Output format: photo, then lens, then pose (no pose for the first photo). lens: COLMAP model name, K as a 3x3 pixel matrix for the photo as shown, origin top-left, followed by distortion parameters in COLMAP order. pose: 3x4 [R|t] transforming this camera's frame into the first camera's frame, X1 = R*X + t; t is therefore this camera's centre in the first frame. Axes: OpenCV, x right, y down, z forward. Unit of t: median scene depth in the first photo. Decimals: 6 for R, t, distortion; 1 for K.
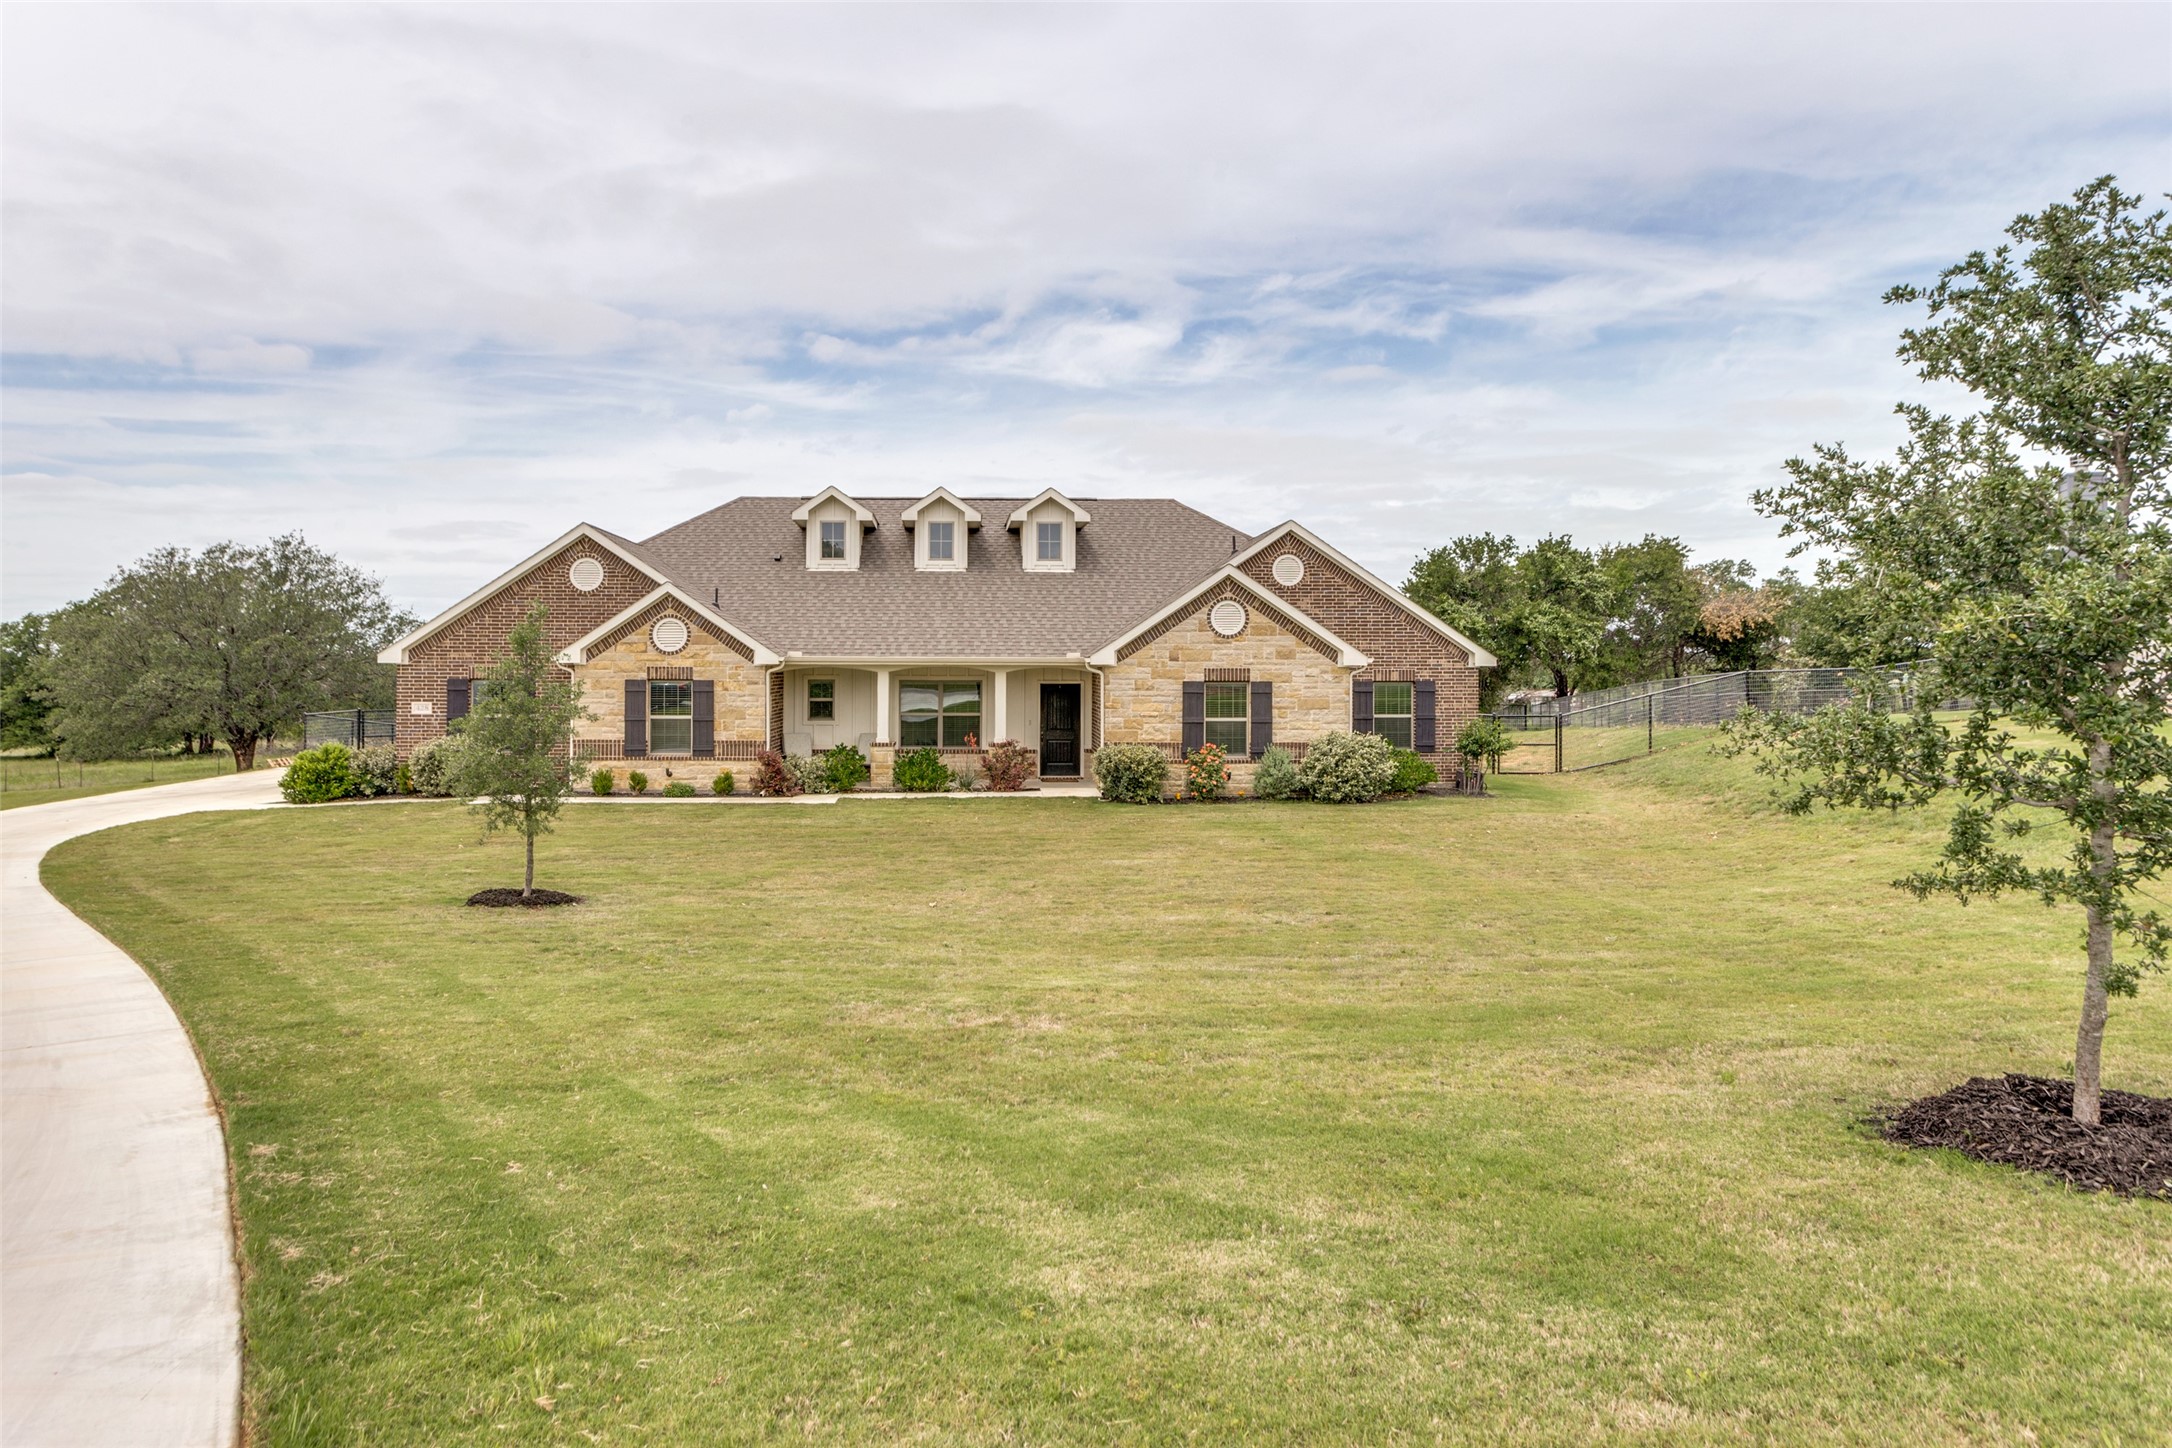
lens RADIAL K [[1613.2, 0, 1061.6], [0, 1613.2, 655.6], [0, 0, 1]] dist [0.003748, -0.002714]
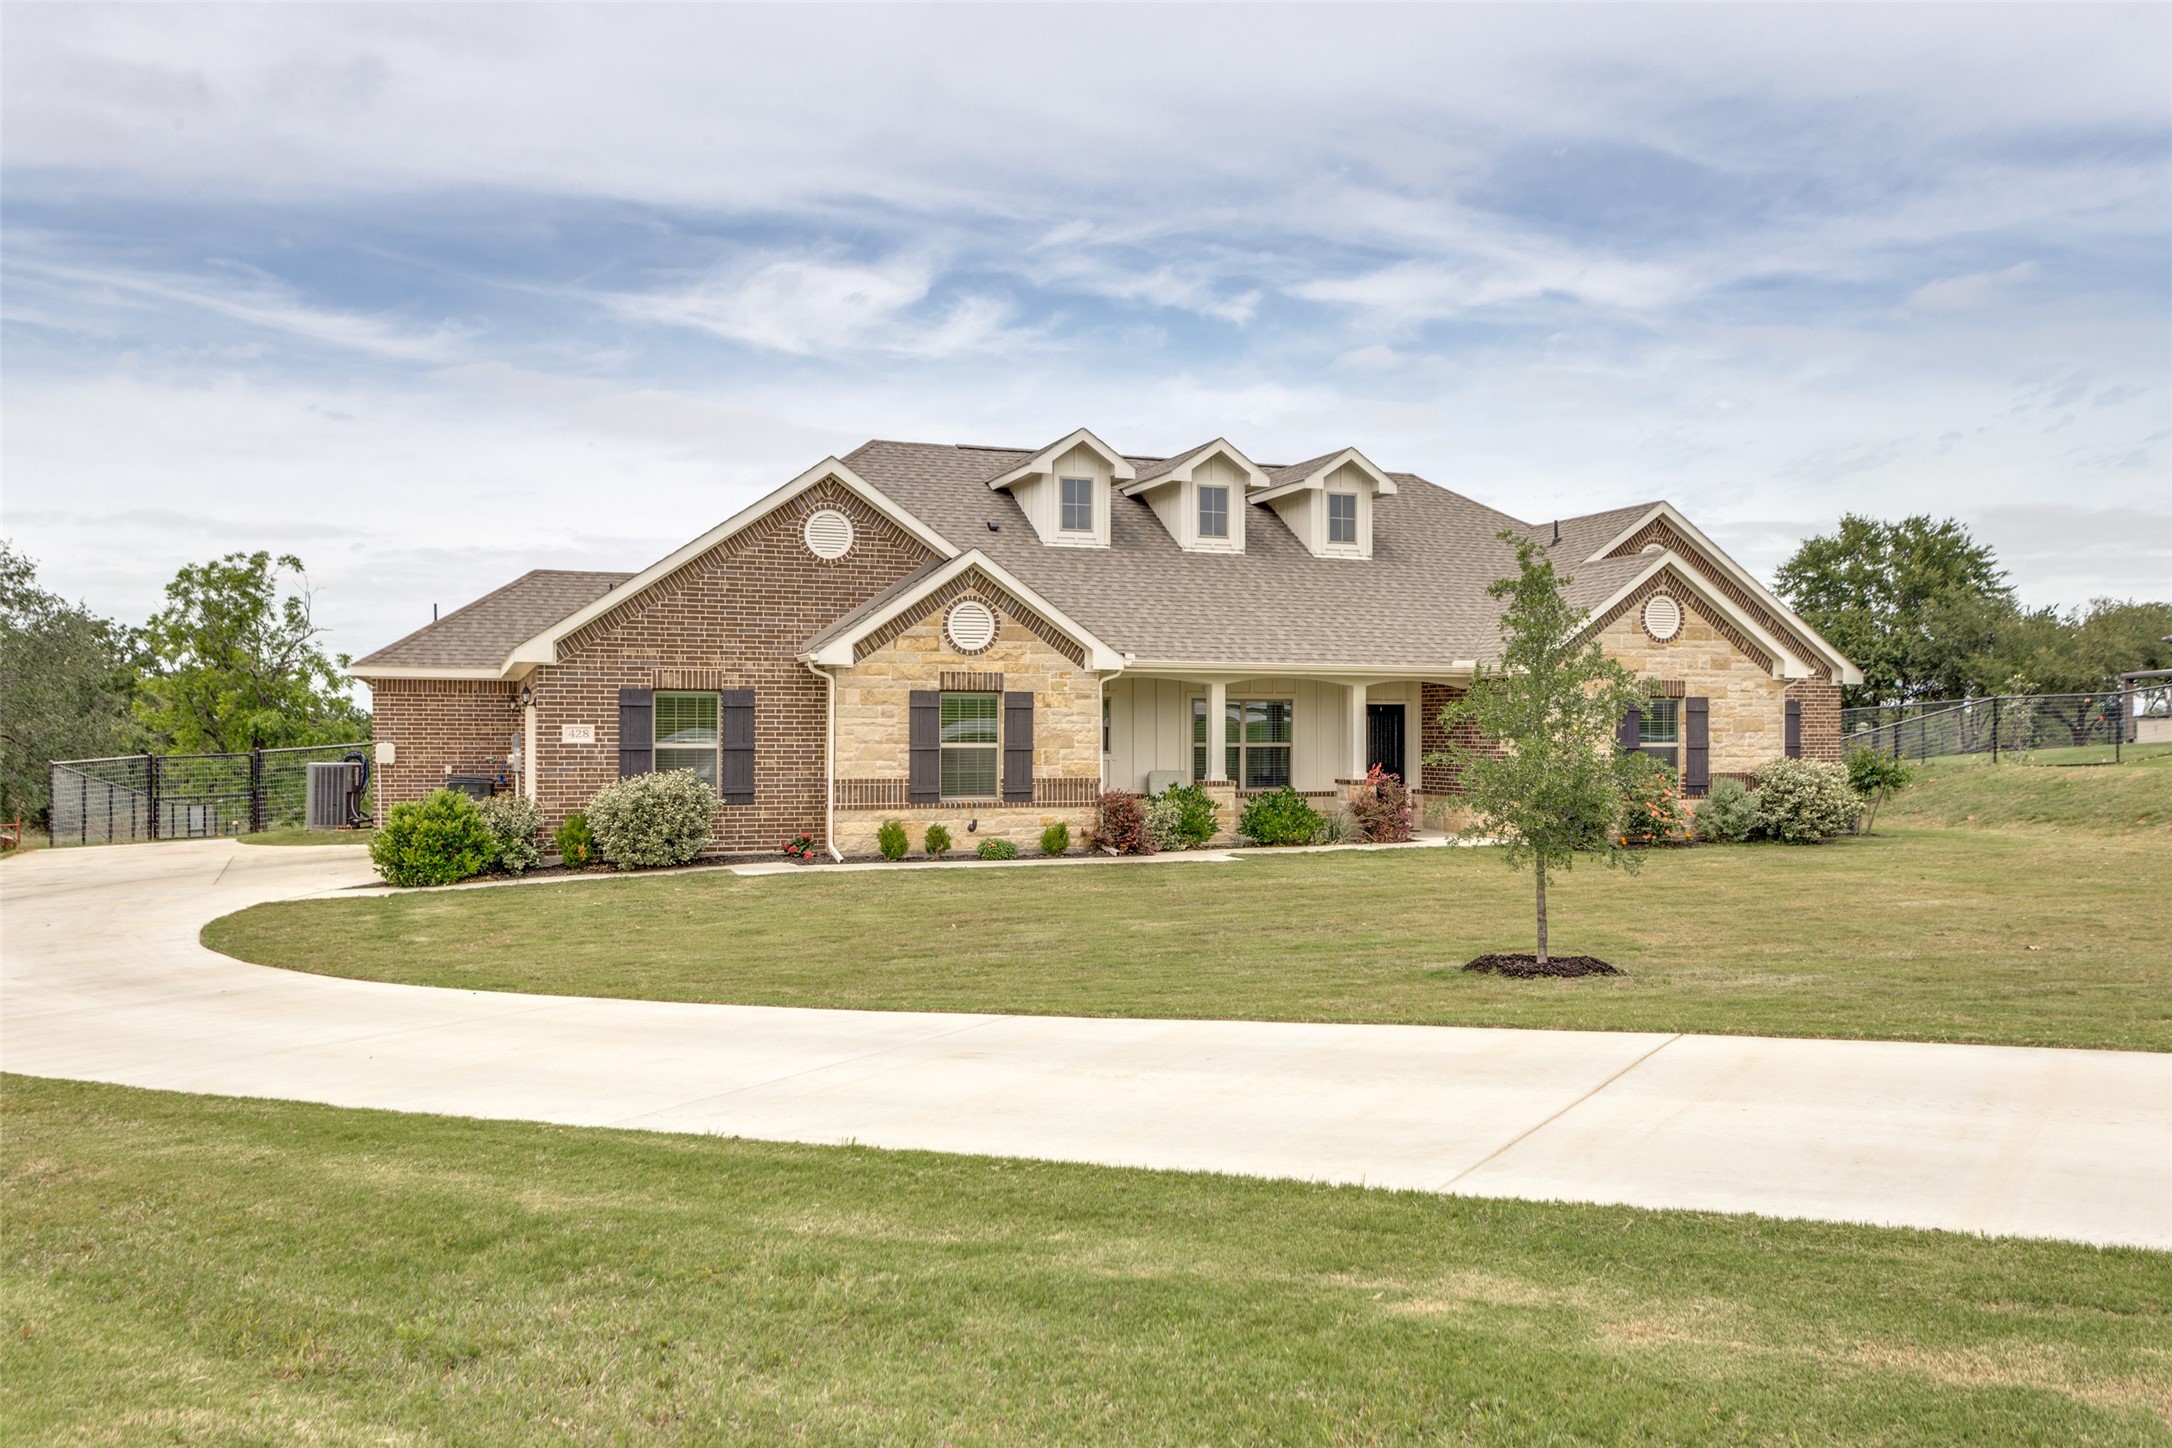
lens RADIAL K [[1966.2, 0, 1233.0], [0, 1966.2, 748.7], [0, 0, 1]] dist [0.022745, 0.075715]
pose [[0.924067, -0.004839, 0.382200, -0.455309], [-0.000524, 0.999903, 0.013928, 0.027400], [-0.382230, -0.013071, 0.923975, 0.175102]]
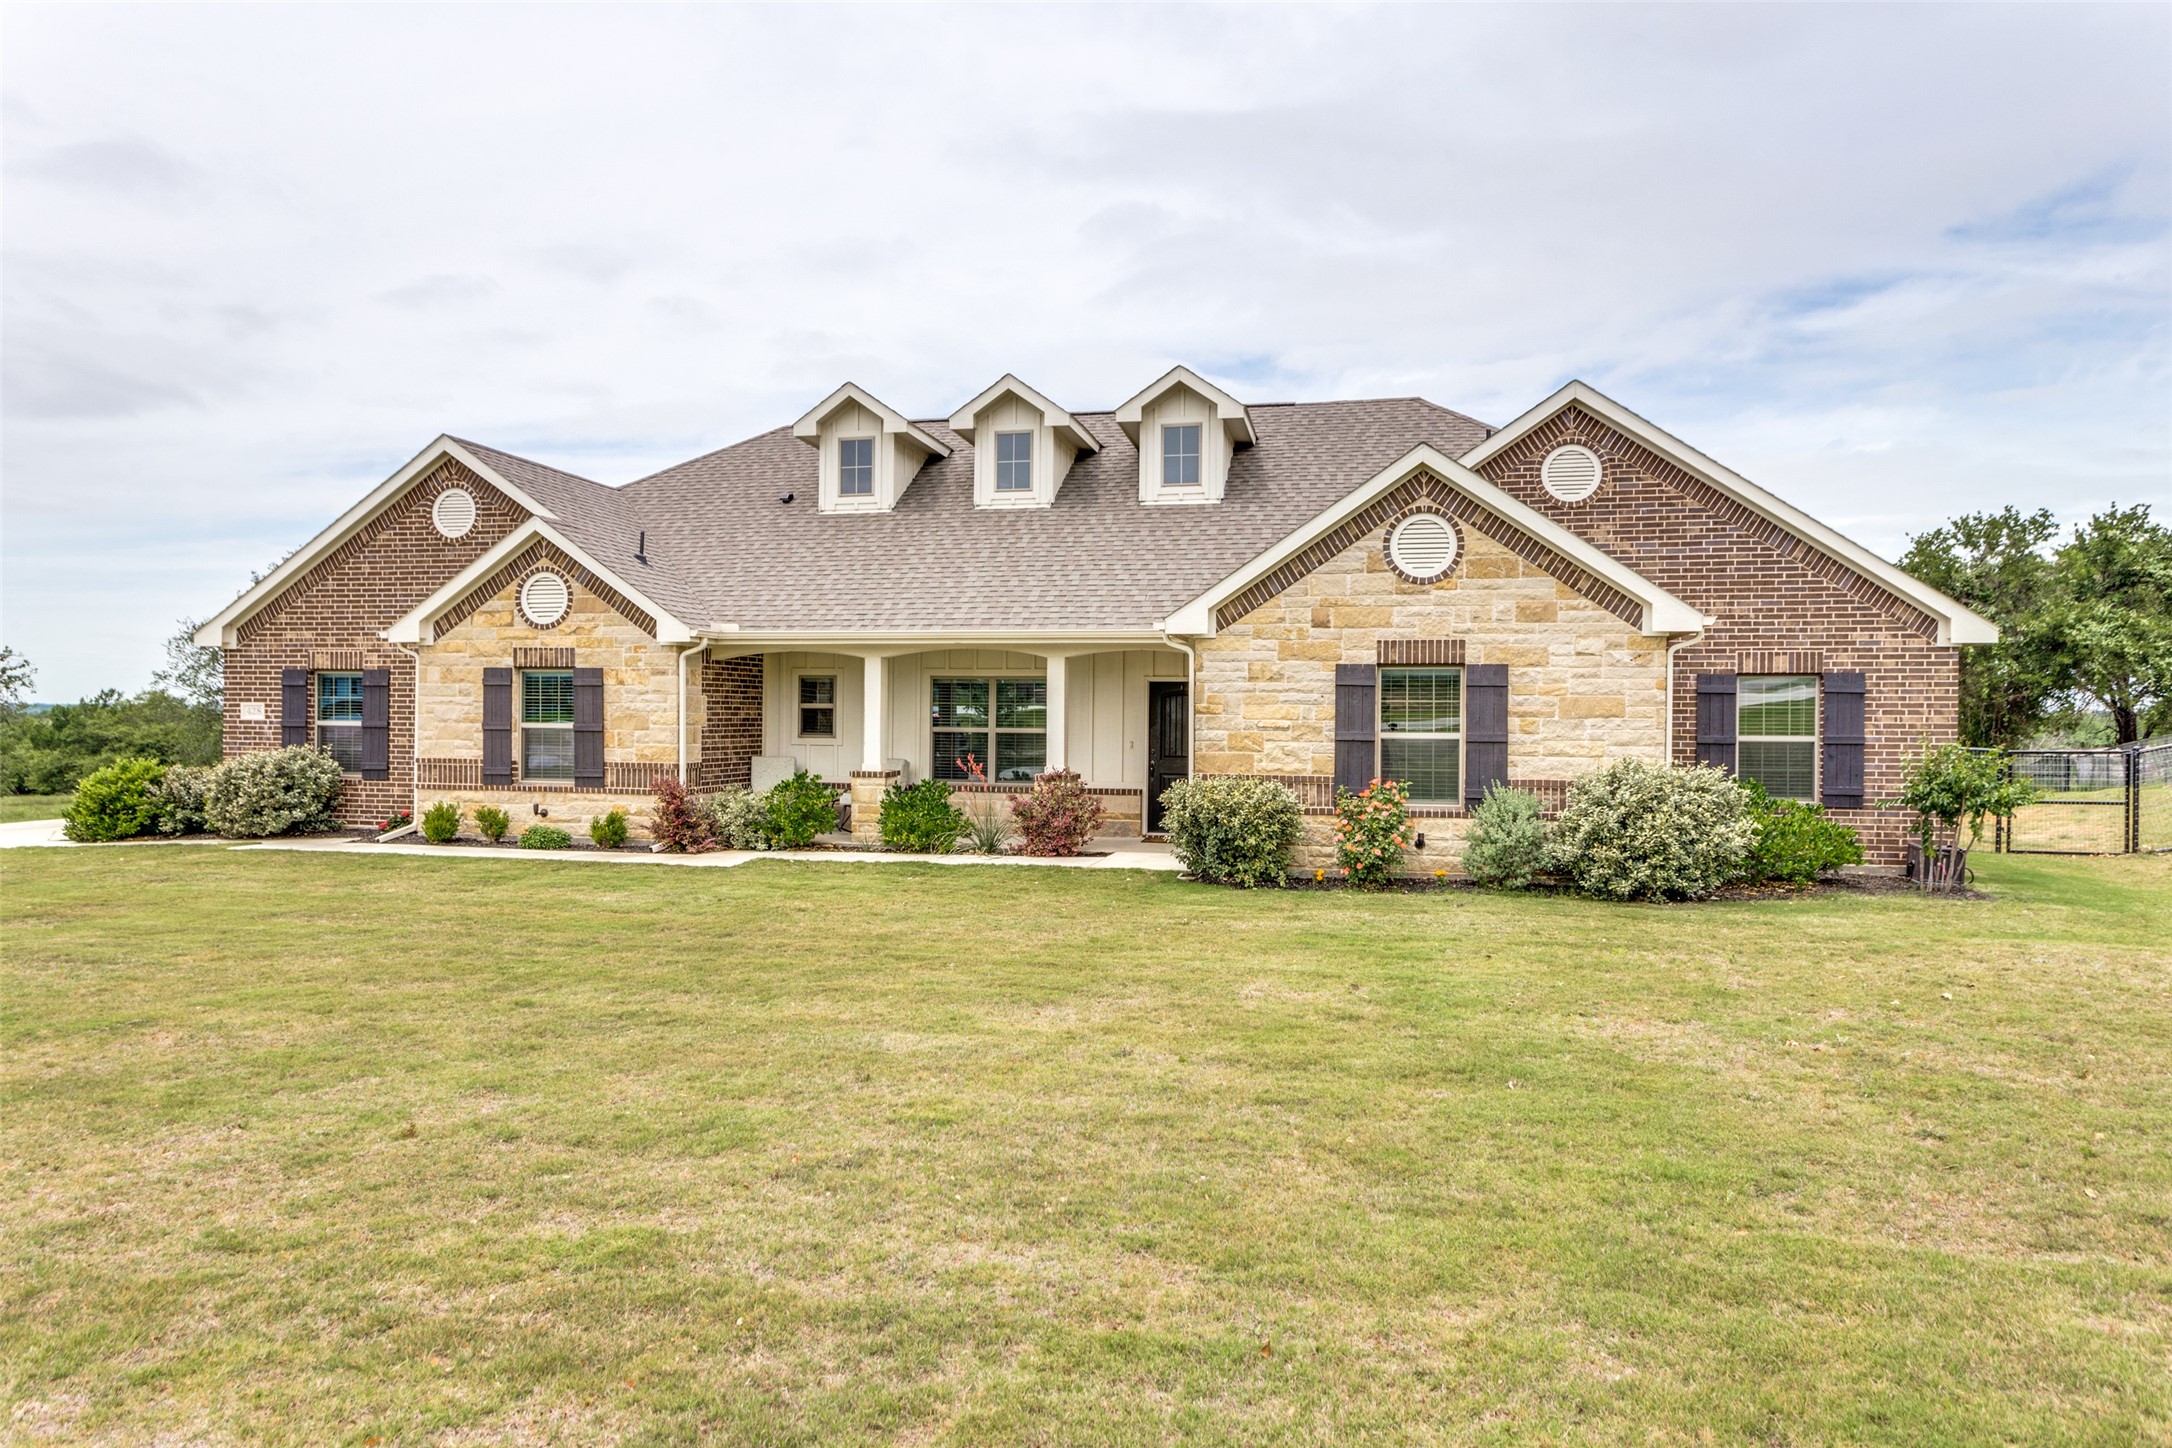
lens RADIAL K [[1613.2, 0, 1030.4], [0, 1613.2, 716.2], [0, 0, 1]] dist [0.003748, -0.002714]
pose [[0.951767, 0.004876, -0.306782, 0.140400], [-0.004723, 0.999988, 0.001241, 0.032254], [0.306784, 0.000268, 0.951779, 0.436086]]
